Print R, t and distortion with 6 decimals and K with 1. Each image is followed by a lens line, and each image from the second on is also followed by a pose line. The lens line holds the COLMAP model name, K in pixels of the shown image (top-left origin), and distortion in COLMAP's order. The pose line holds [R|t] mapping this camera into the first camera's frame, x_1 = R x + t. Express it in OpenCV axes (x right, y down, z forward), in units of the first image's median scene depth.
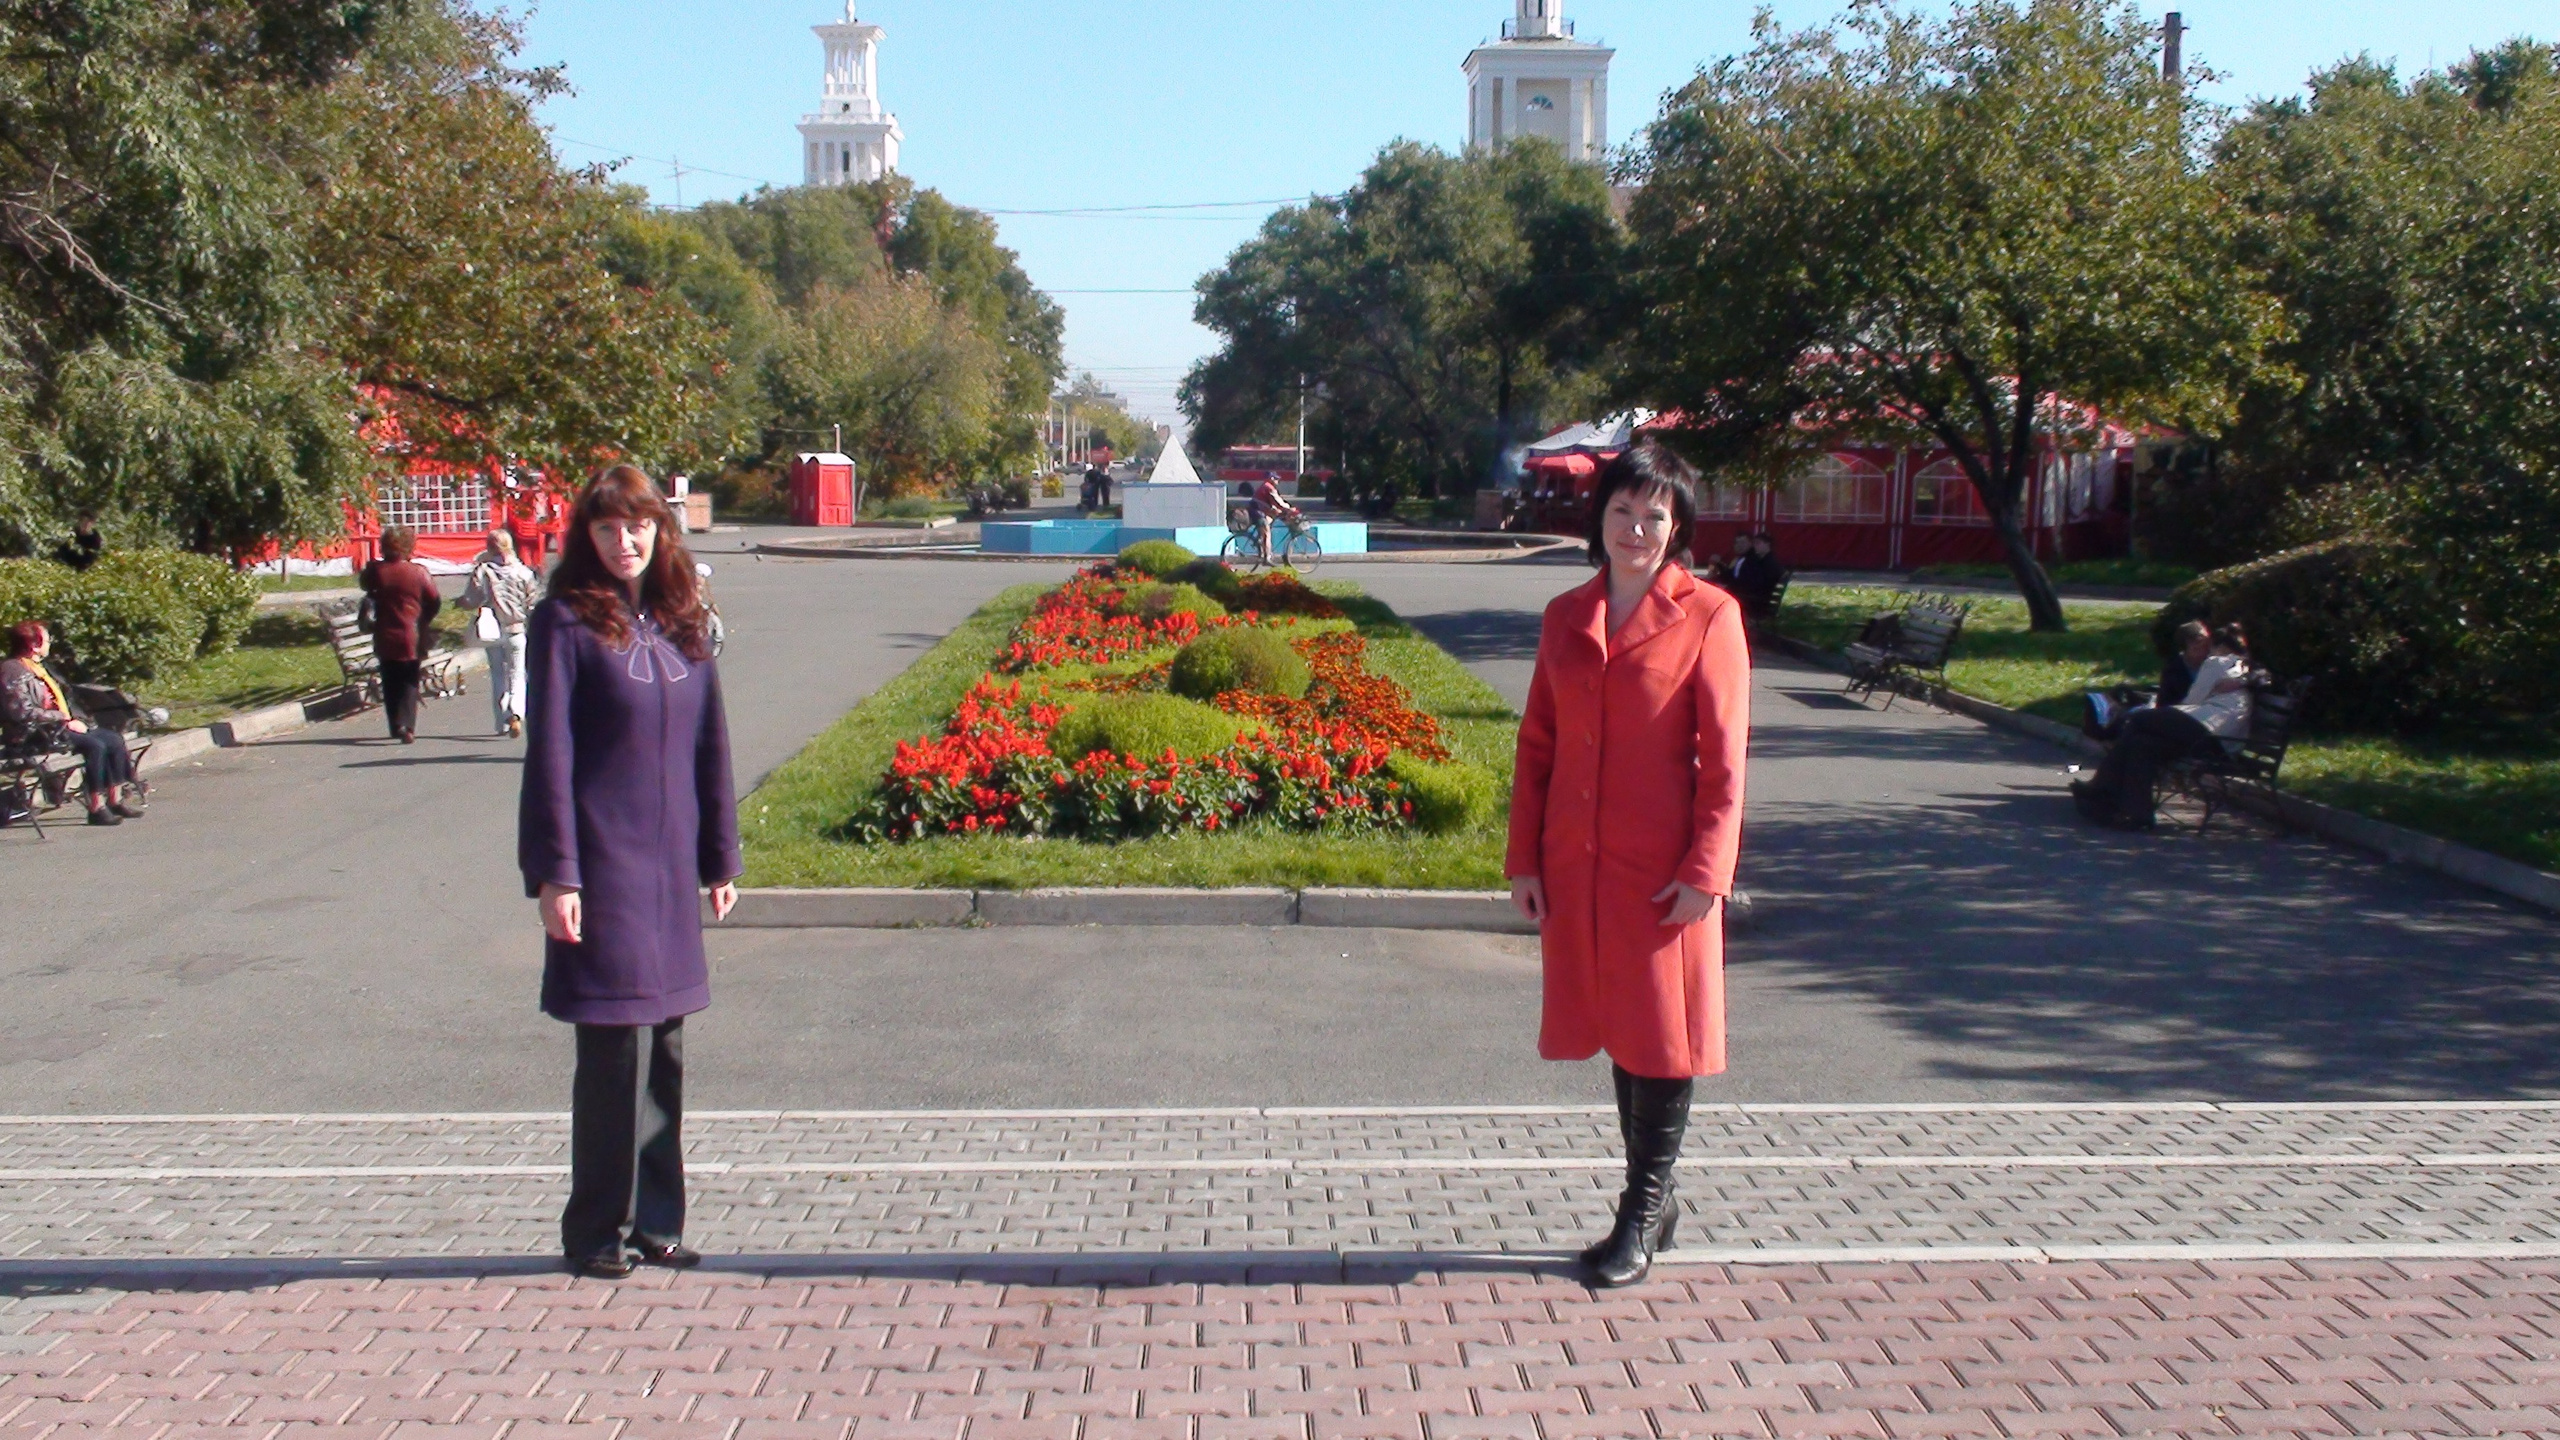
lens RADIAL K [[2645.2, 0, 1291.6], [0, 2645.2, 711.9], [0, 0, 1]] dist [-0.060901, -0.012967]
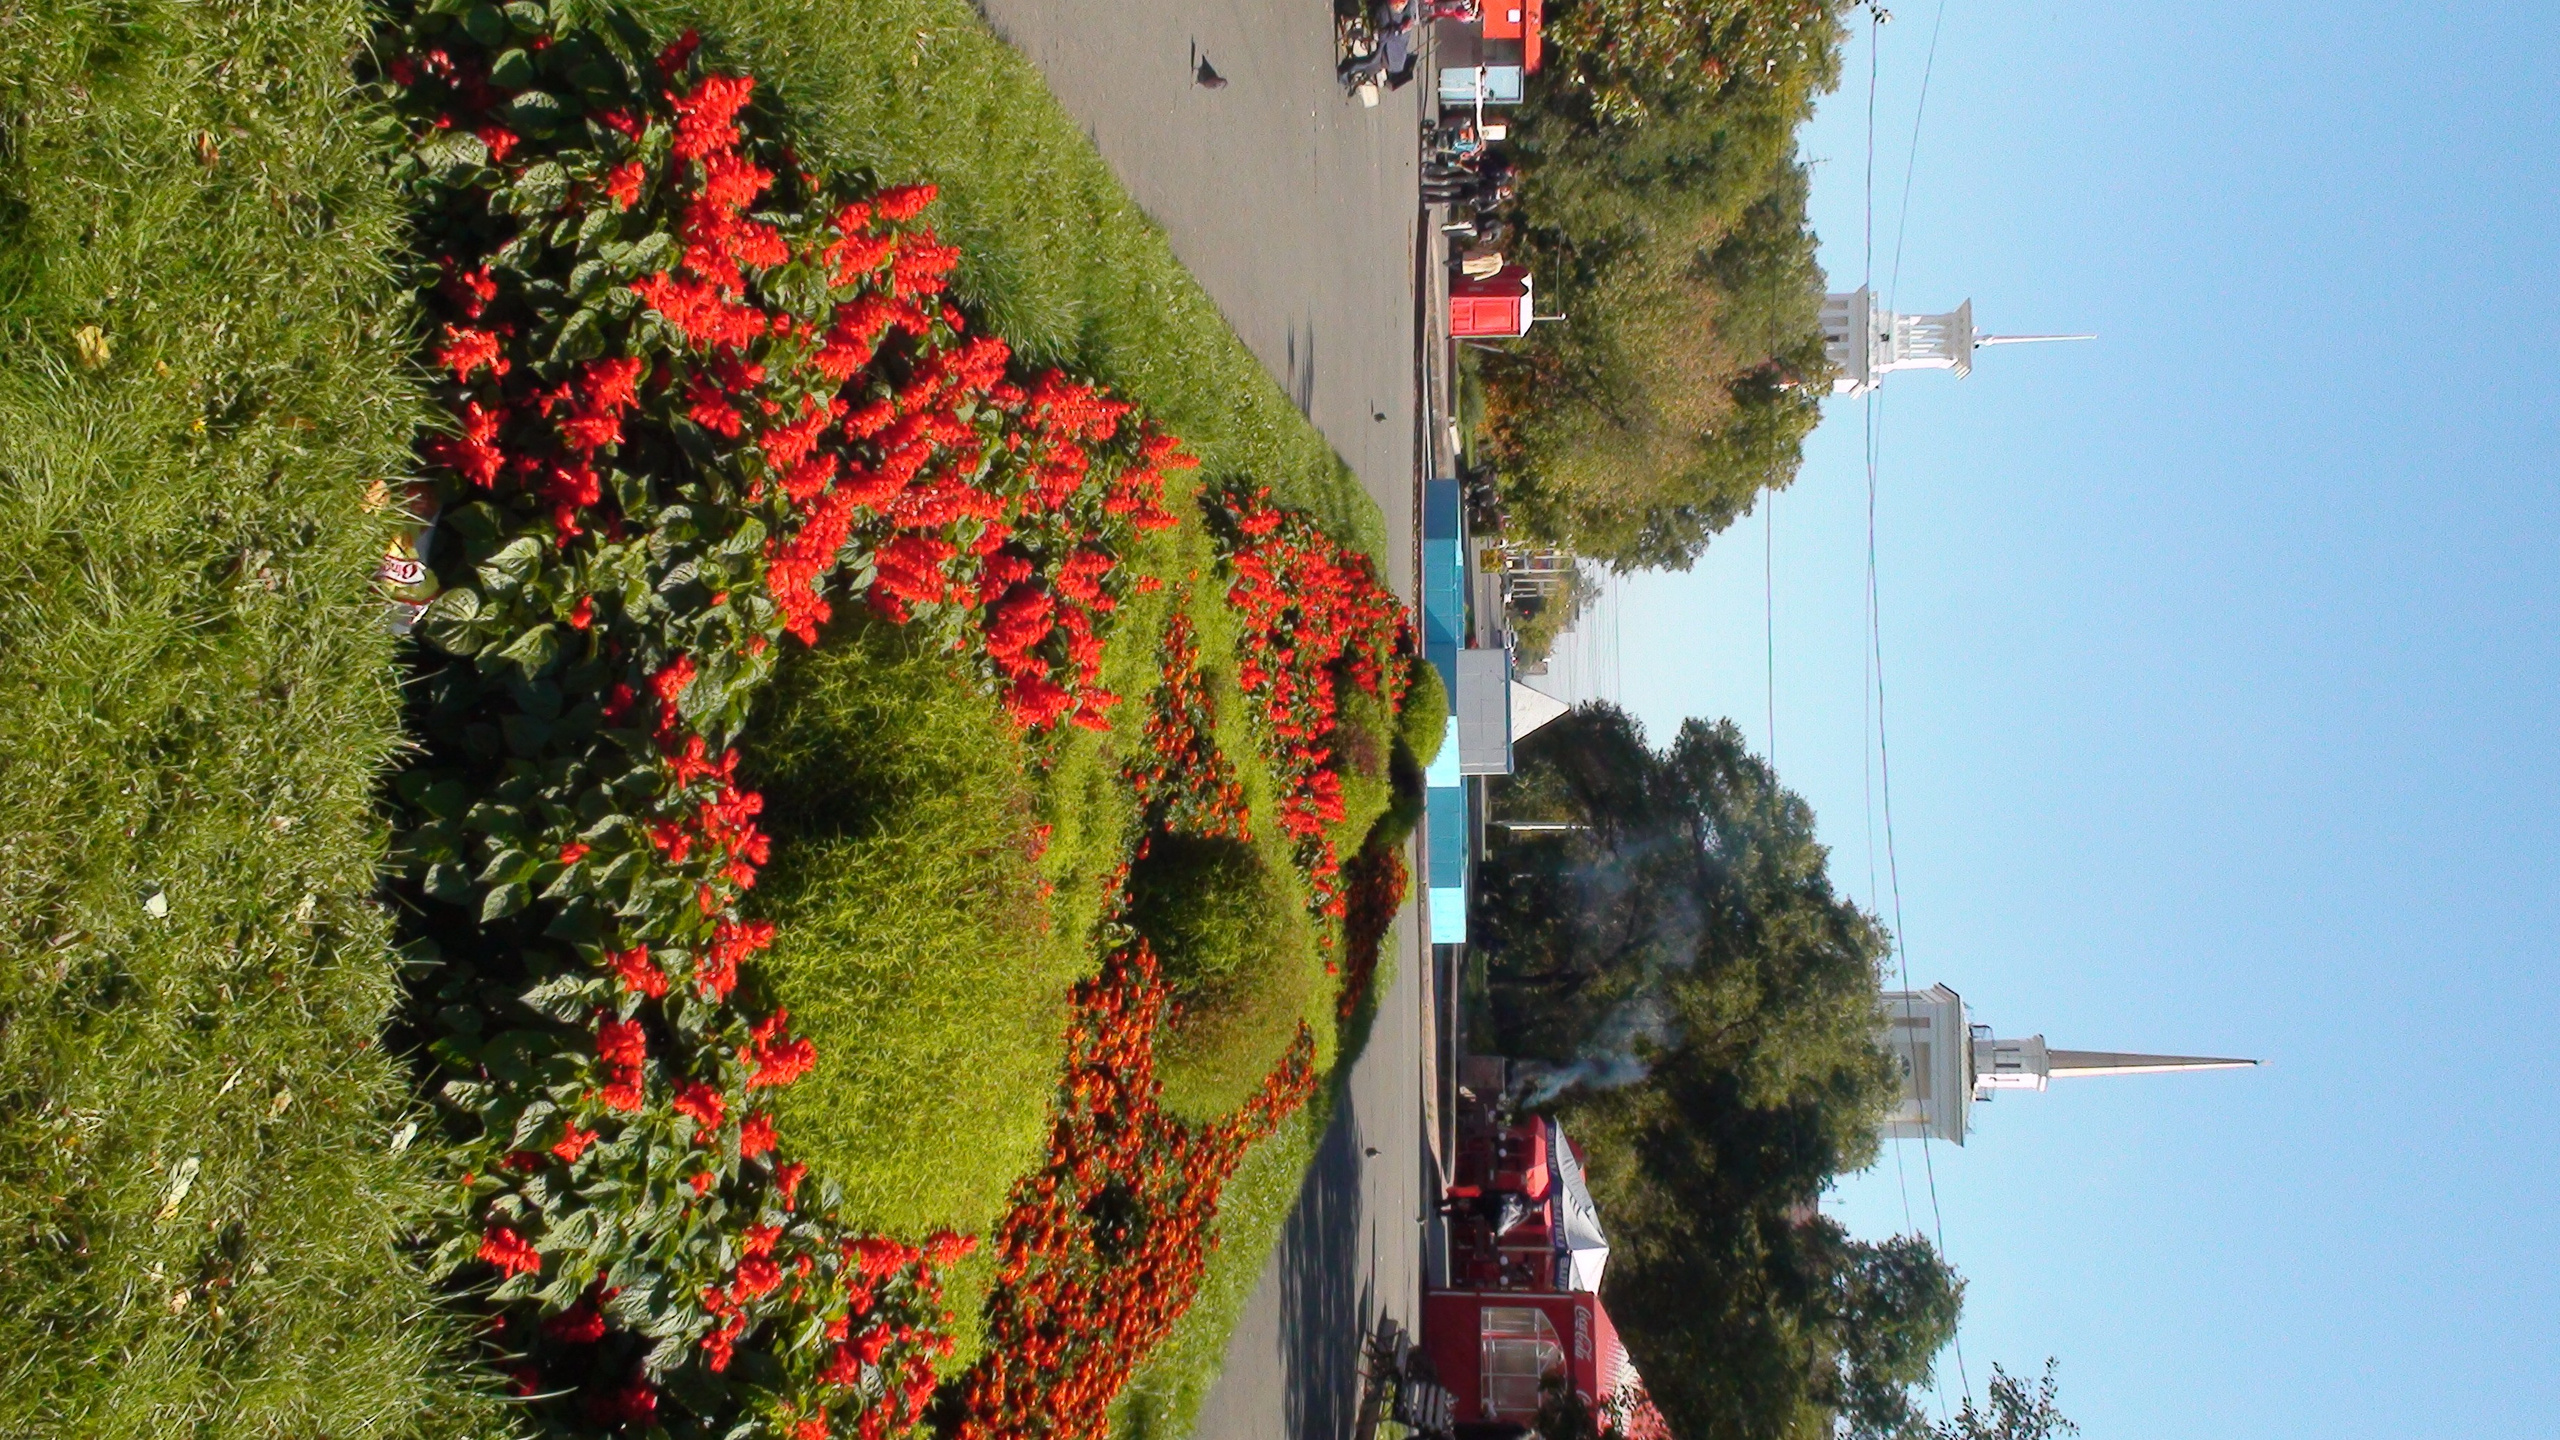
lens RADIAL K [[2645.2, 0, 1291.6], [0, 2645.2, 711.9], [0, 0, 1]] dist [-0.060901, -0.012967]
pose [[0.014688, 0.999346, -0.033039, -0.037534], [-0.999831, 0.014313, -0.011558, -0.017787], [-0.011078, 0.033204, 0.999387, 0.367033]]
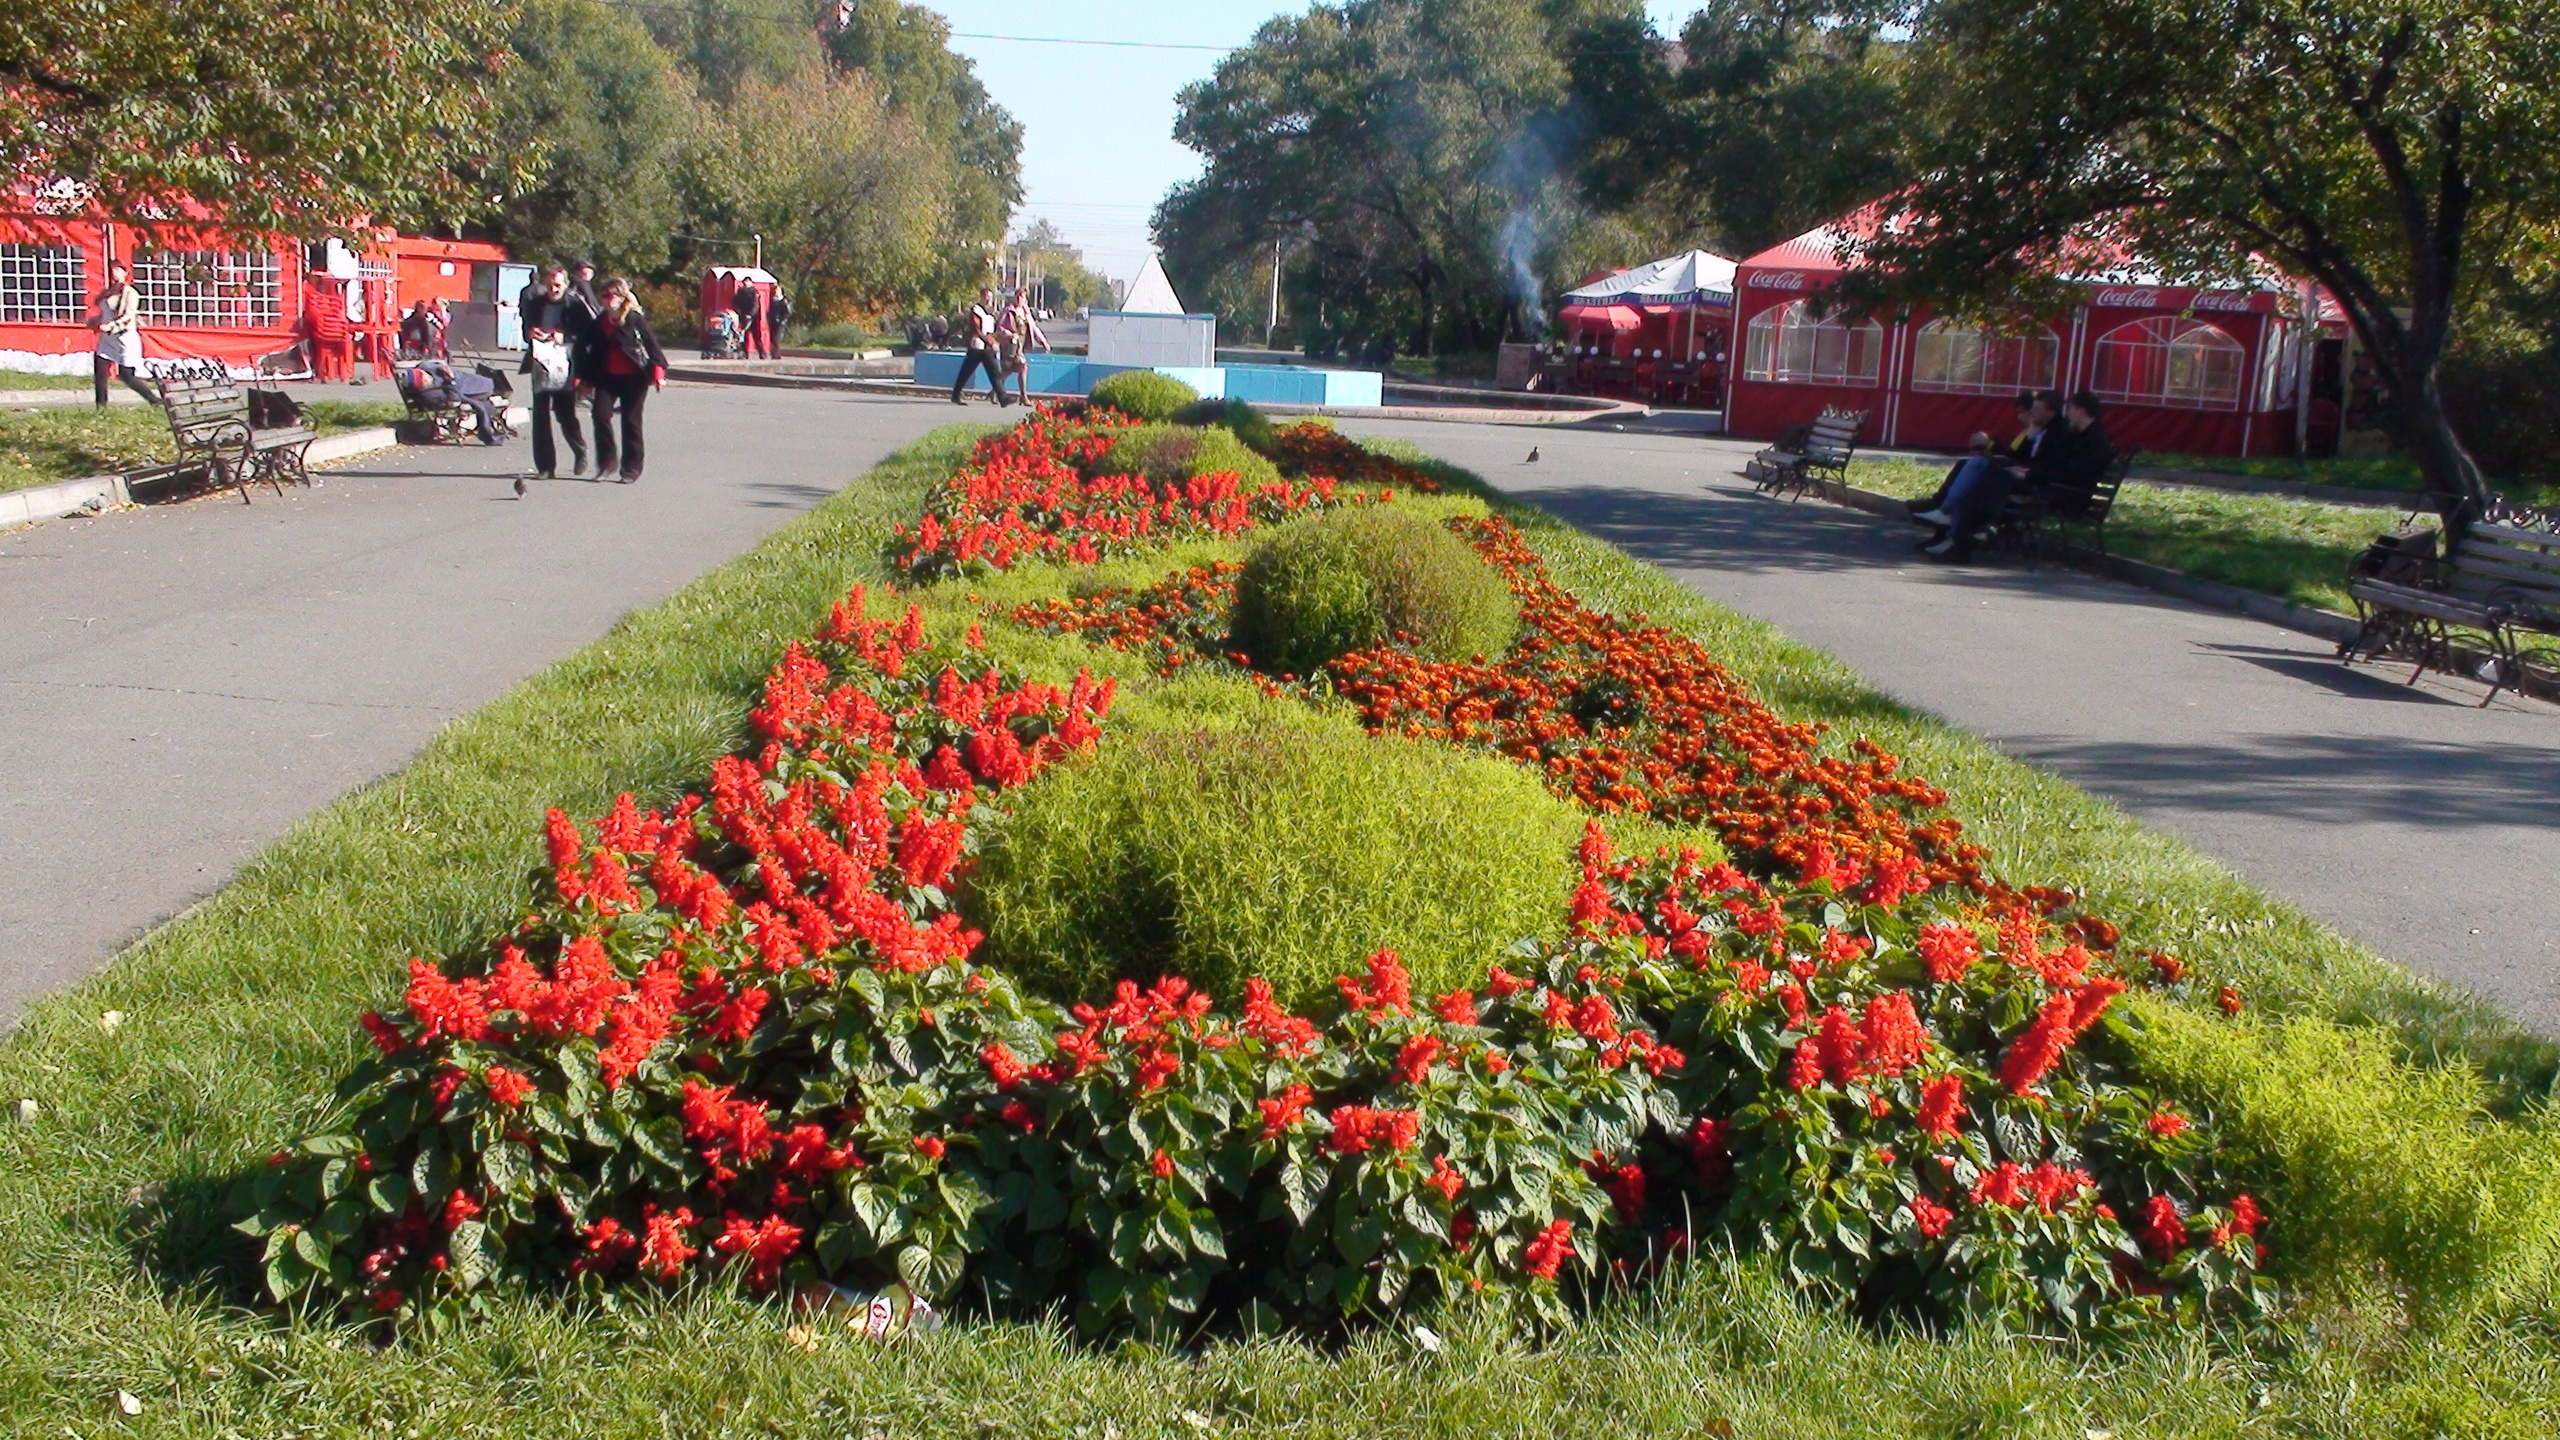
lens RADIAL K [[2645.2, 0, 1291.6], [0, 2645.2, 711.9], [0, 0, 1]] dist [-0.060901, -0.012967]
pose [[0.998768, 0.043350, 0.024167, -0.033195], [-0.044534, 0.997716, 0.050798, -0.013688], [-0.021910, -0.051812, 0.998416, 0.365451]]
